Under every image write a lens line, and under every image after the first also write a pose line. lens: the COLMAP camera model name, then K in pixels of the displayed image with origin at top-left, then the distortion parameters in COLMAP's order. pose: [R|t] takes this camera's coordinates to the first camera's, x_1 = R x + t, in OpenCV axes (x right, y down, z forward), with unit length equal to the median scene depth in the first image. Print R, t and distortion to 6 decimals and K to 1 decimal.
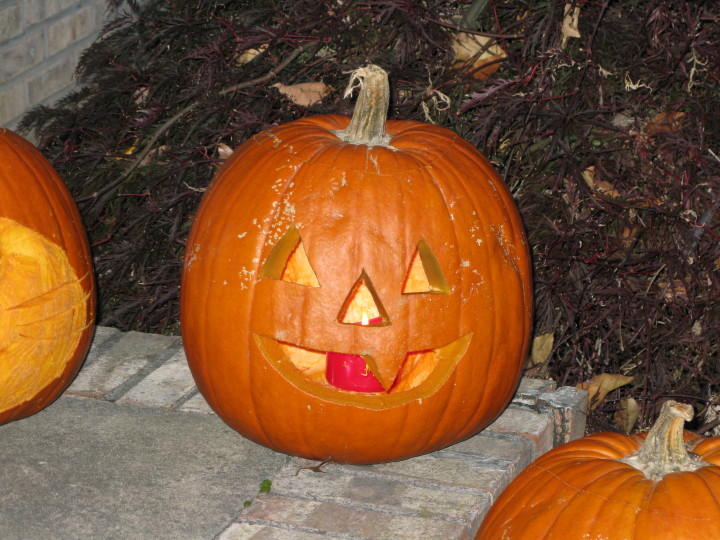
lens RADIAL K [[2809.8, 0, 392.4], [0, 2809.8, 282.5], [0, 0, 1]] dist [0.179381, 0.745599]
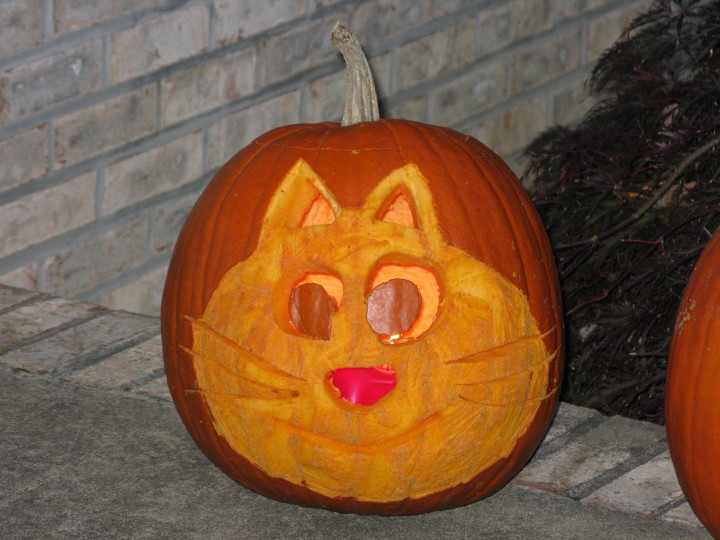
lens RADIAL K [[4230.4, 0, 404.3], [0, 4230.4, 271.9], [0, 0, 1]] dist [0.637345, 39.331956]
pose [[0.980708, 0.083484, -0.176753, 0.058041], [-0.090151, 0.995476, -0.030017, 0.020578], [0.173448, 0.045372, 0.983797, -0.164320]]
